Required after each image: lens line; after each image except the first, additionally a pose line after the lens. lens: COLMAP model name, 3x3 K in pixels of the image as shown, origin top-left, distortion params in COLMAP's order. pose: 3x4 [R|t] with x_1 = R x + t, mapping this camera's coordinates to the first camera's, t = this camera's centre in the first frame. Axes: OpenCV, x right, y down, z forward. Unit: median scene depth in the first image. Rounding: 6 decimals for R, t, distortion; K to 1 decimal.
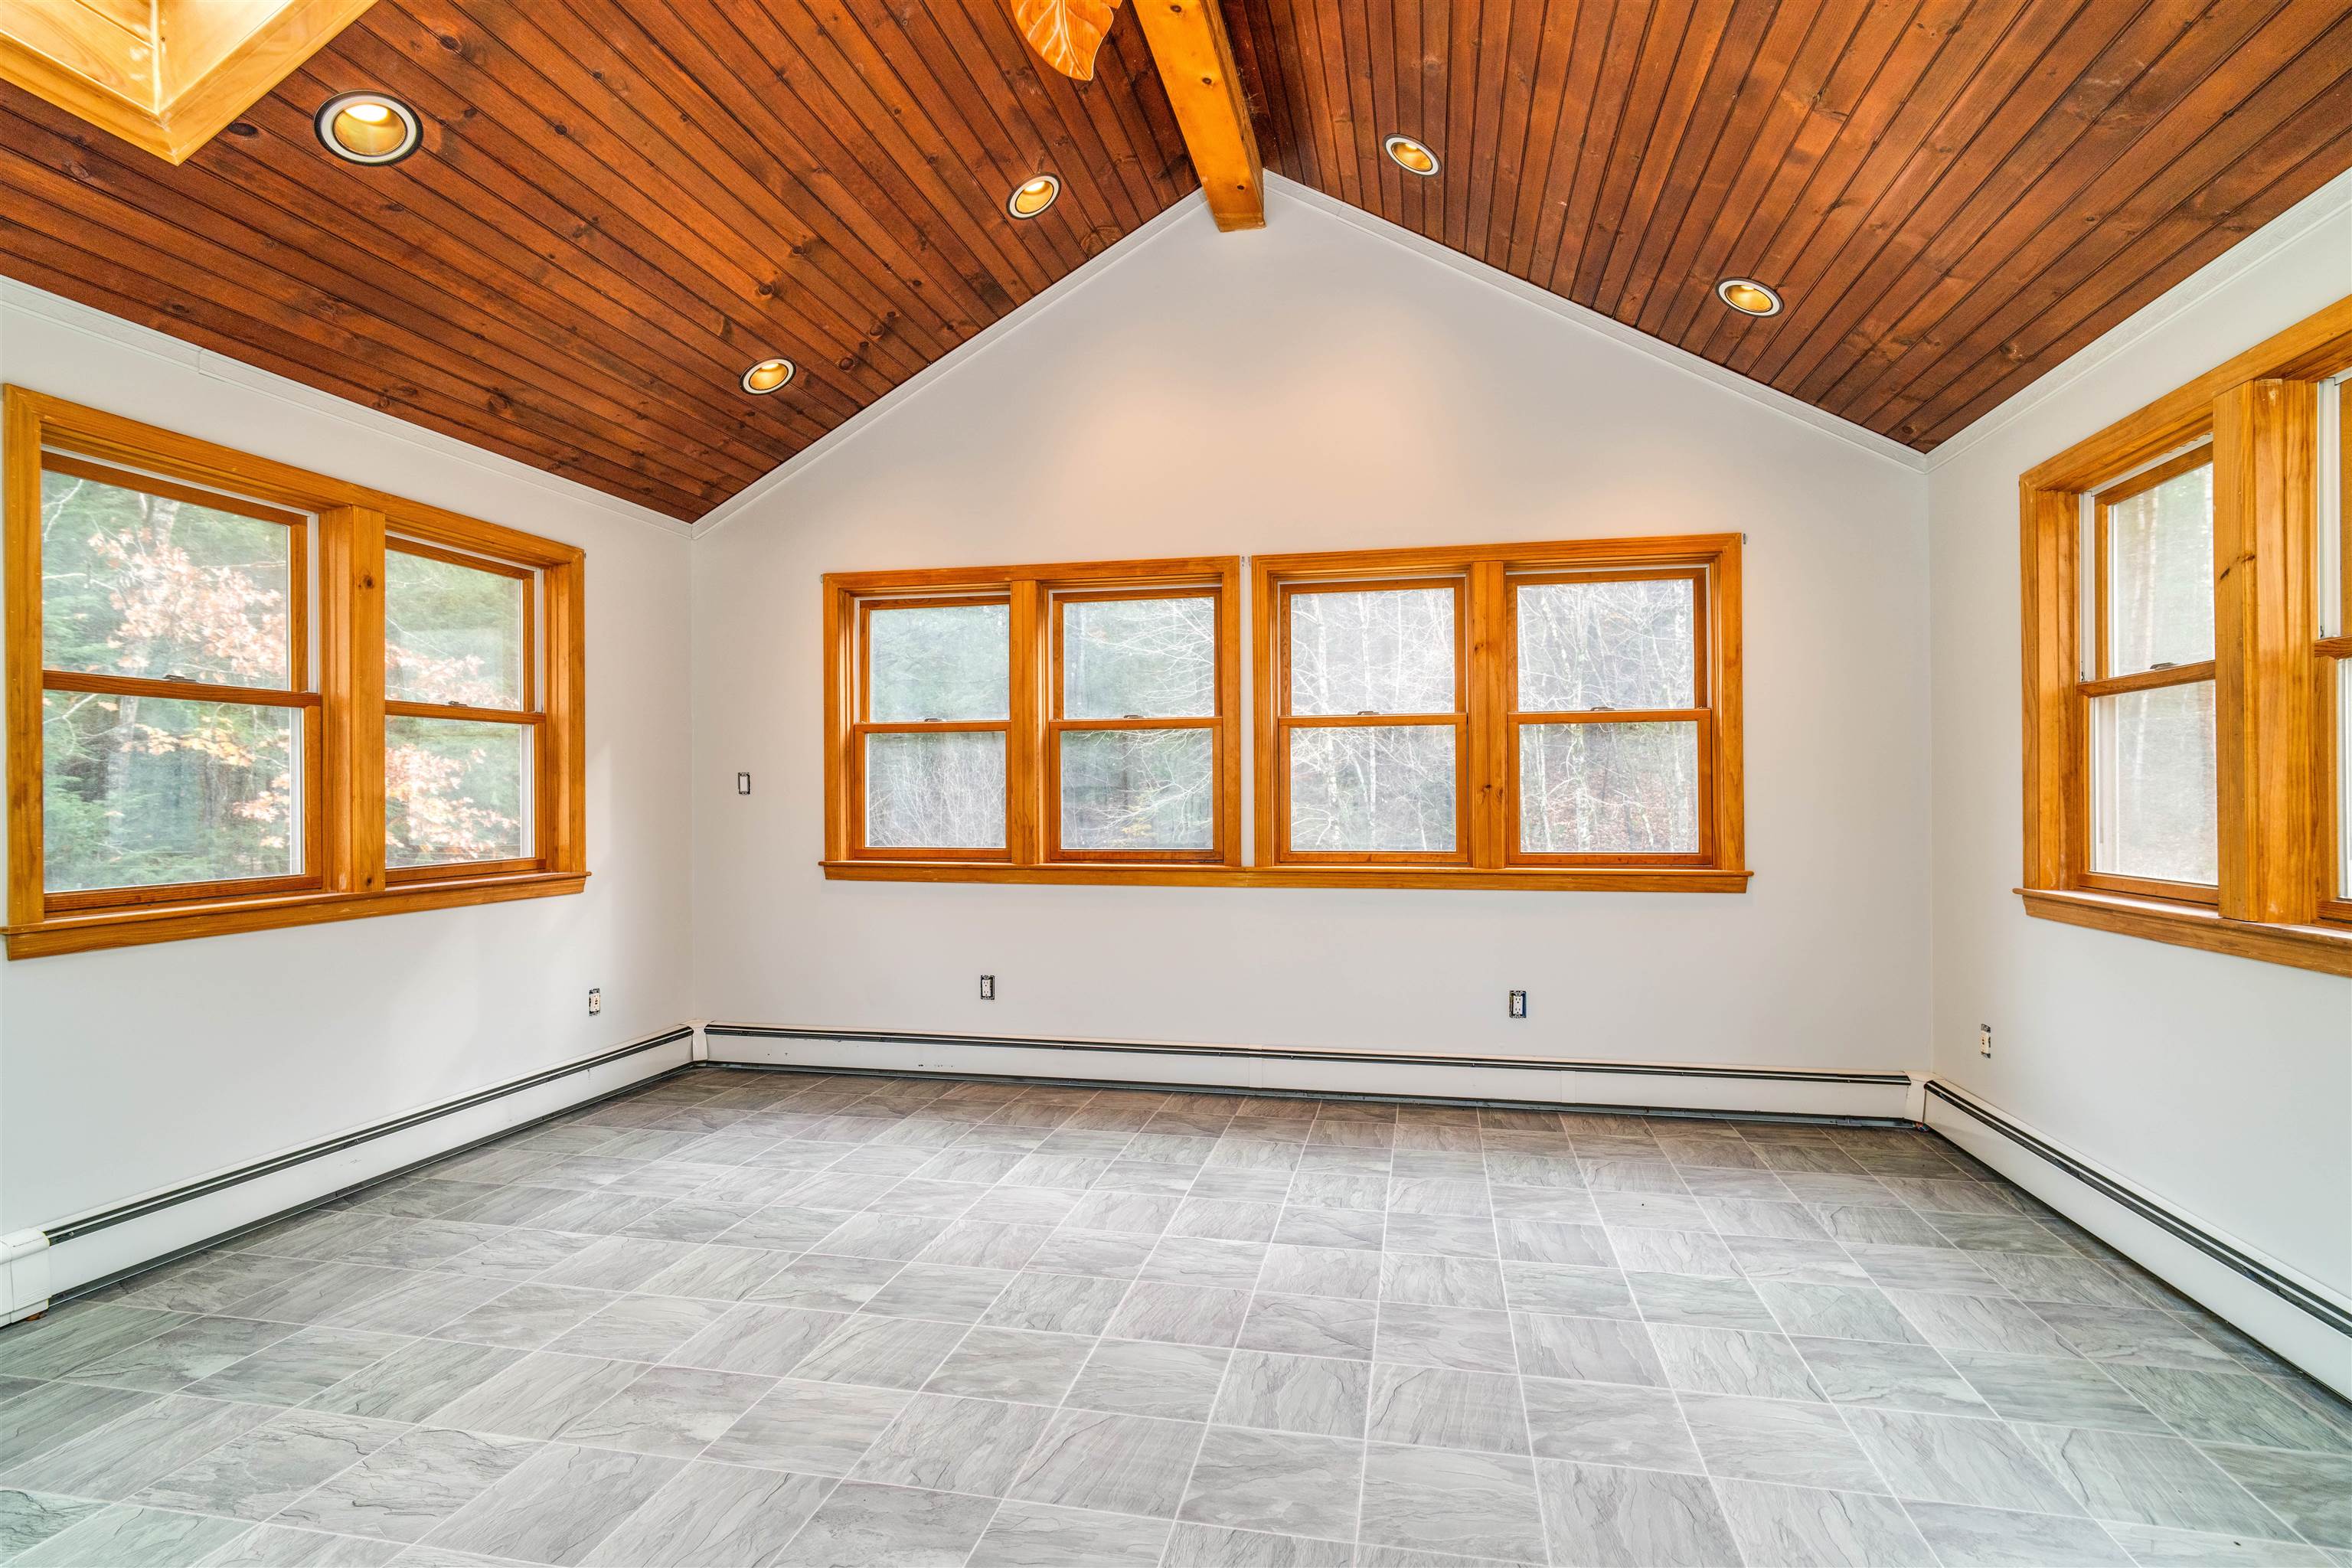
lens RADIAL K [[1143.2, 0, 1197.3], [0, 1143.2, 796.2], [0, 0, 1]] dist [-0.016686, 0.010226]
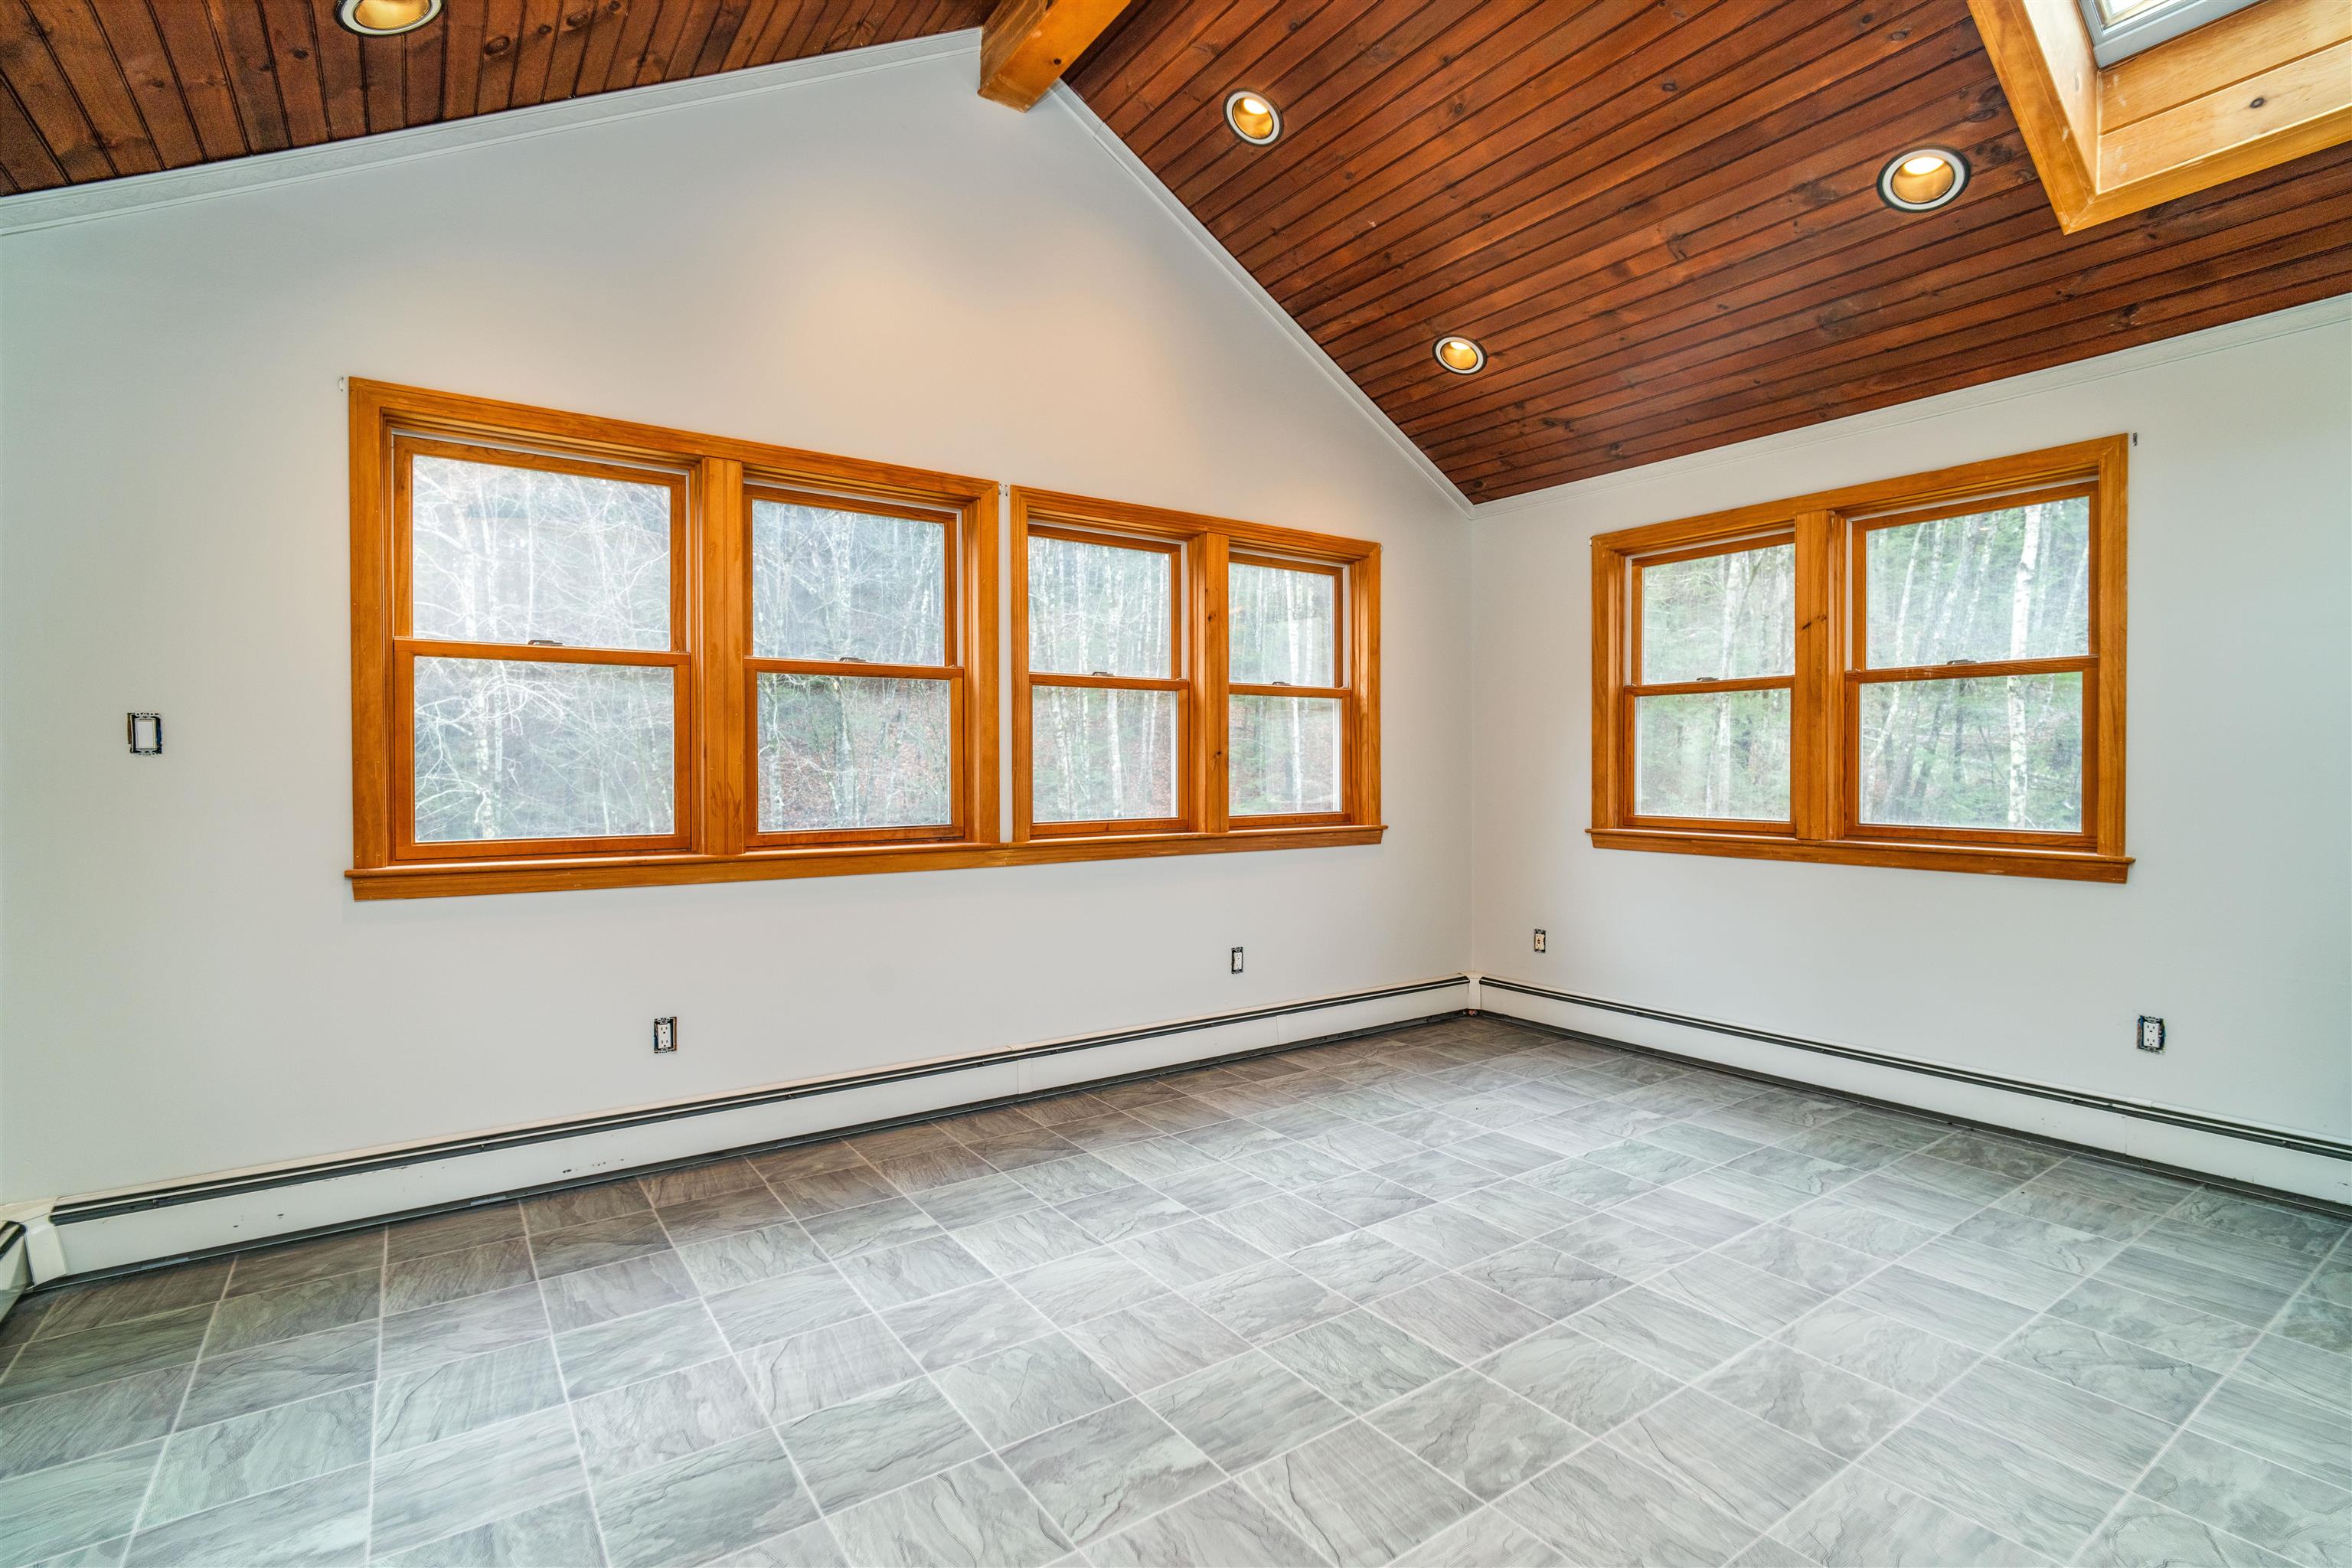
lens RADIAL K [[1120.9, 0, 1201.3], [0, 1120.9, 779.2], [0, 0, 1]] dist [-0.018687, 0.011270]
pose [[0.679828, -0.007610, 0.733332, -0.655009], [-0.003071, 0.999908, 0.013222, 0.002350], [-0.733365, -0.011241, 0.679742, 0.426878]]
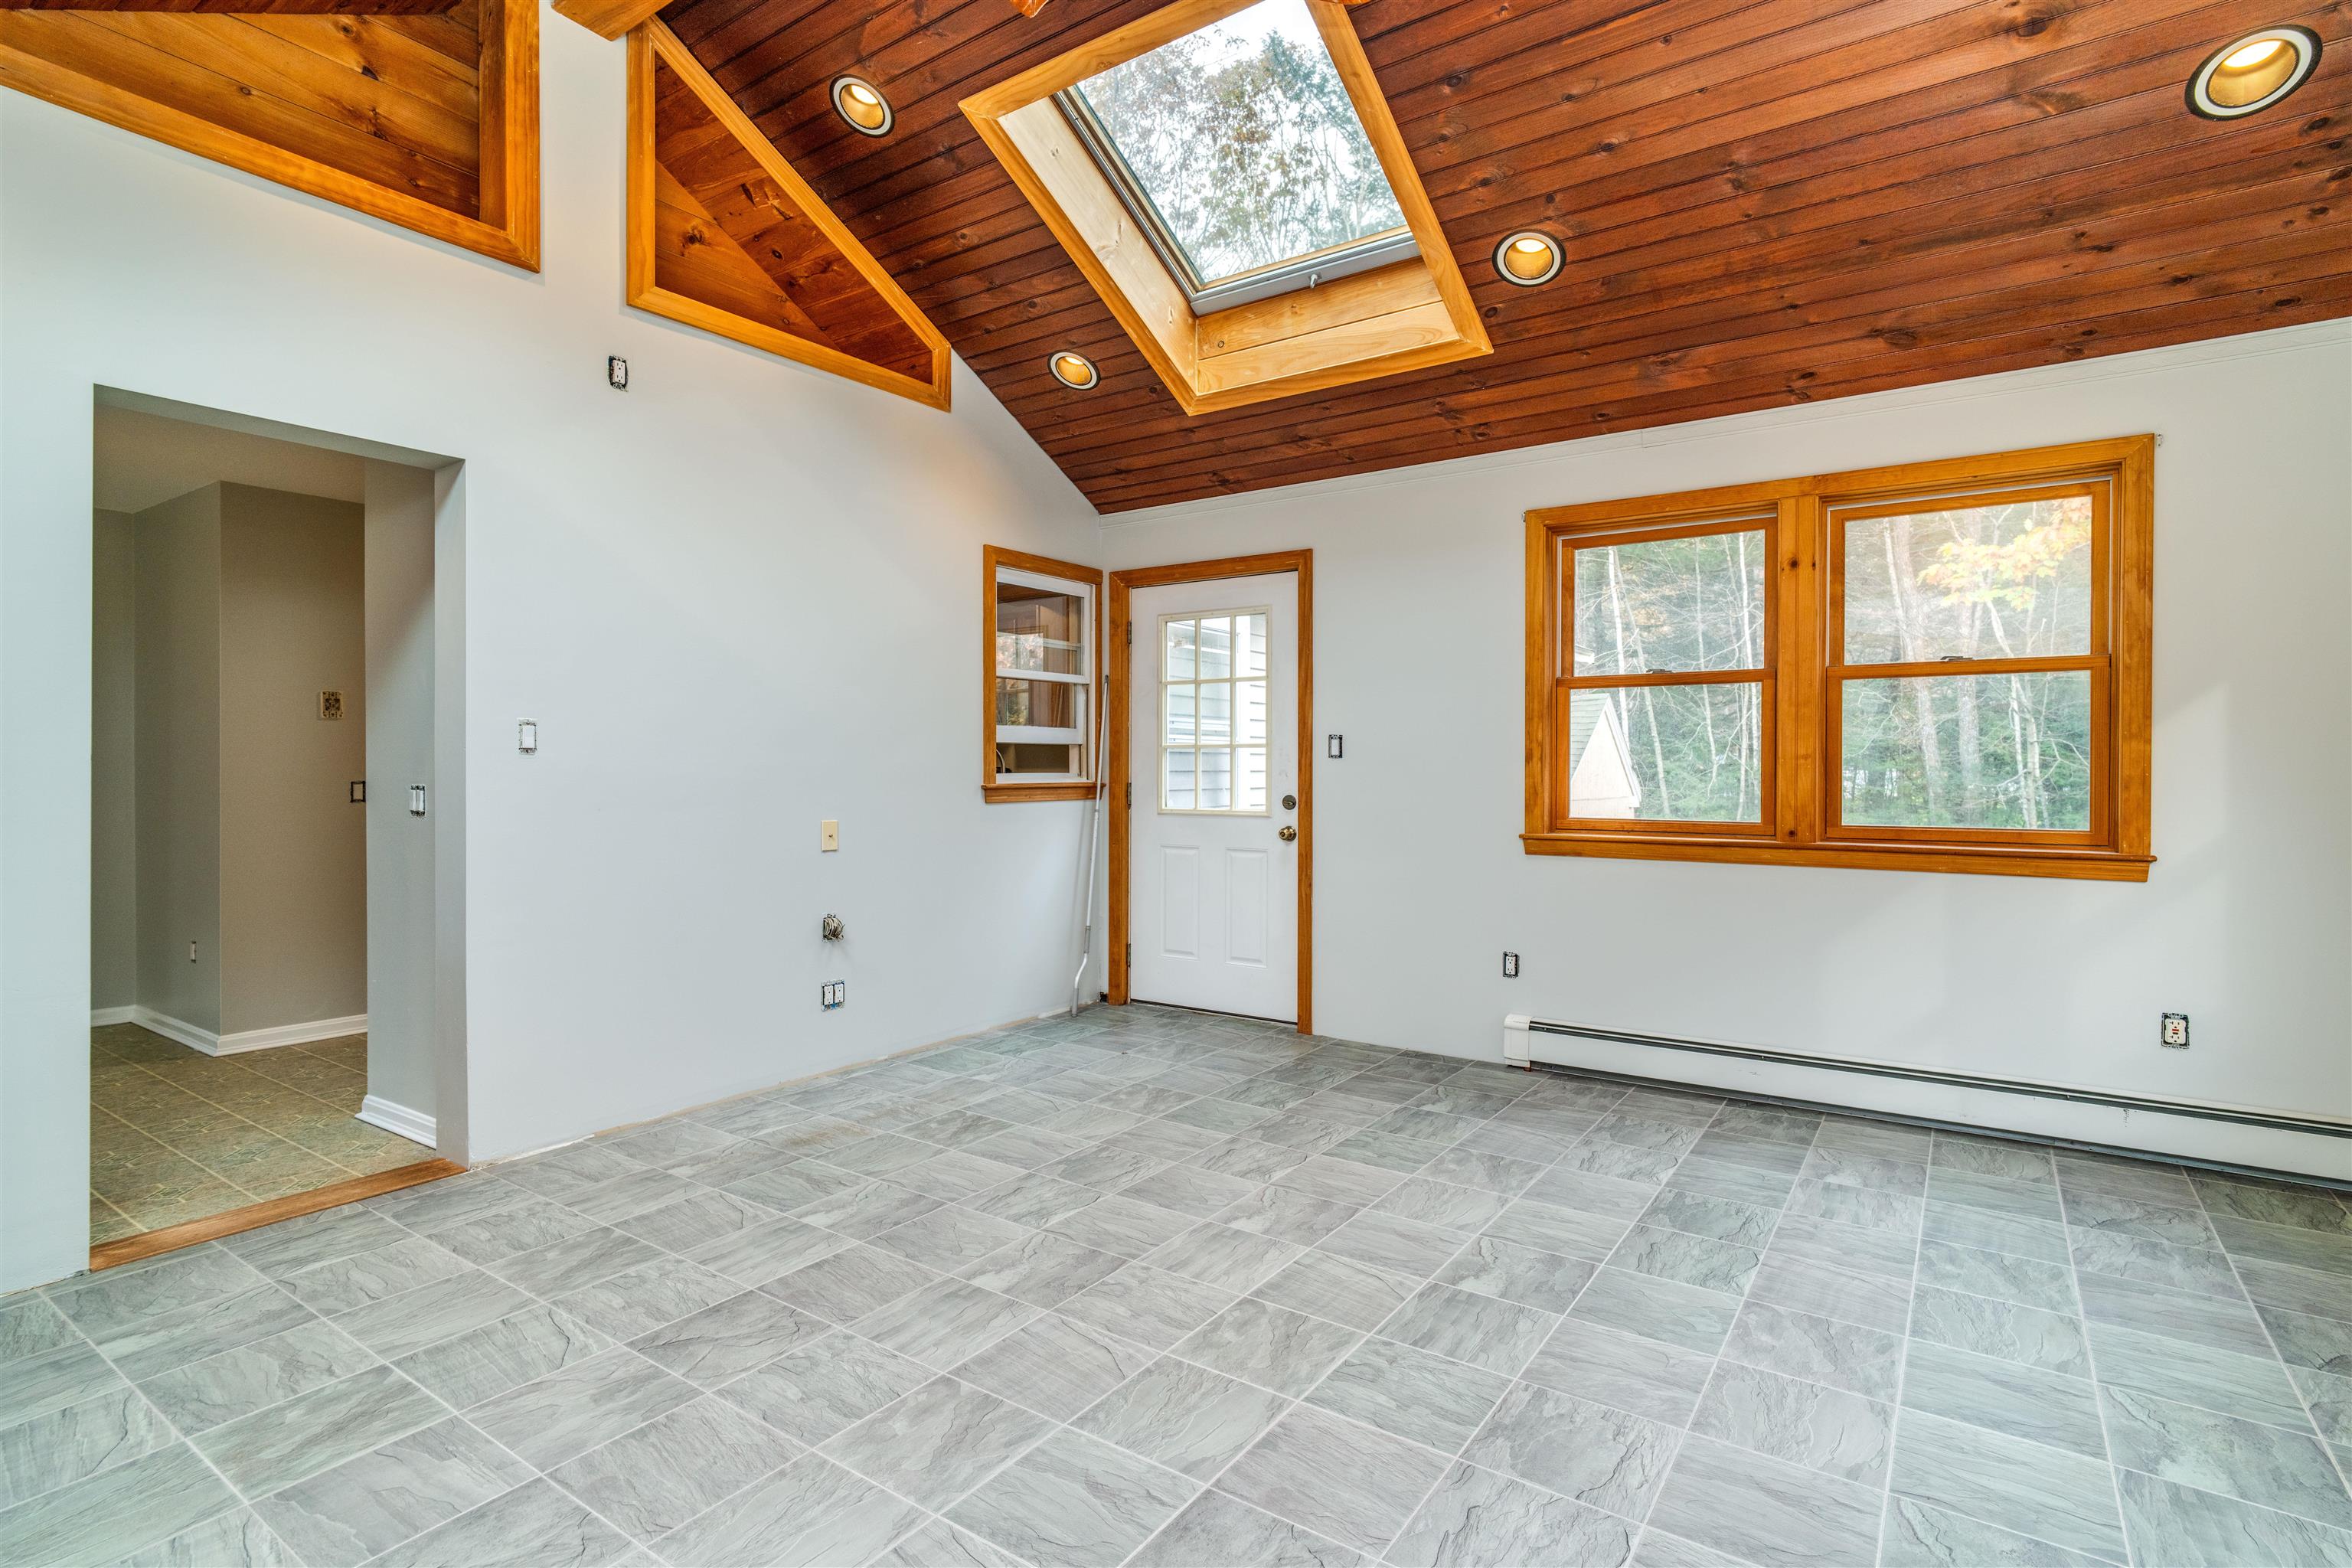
lens RADIAL K [[1162.9, 0, 1176.8], [0, 1162.9, 674.6], [0, 0, 1]] dist [-0.002610, 0.000950]
pose [[-0.410236, -0.065660, -0.909613, 0.557939], [0.001482, 0.997356, -0.072662, 0.014674], [0.911978, -0.031157, -0.409054, 0.966710]]
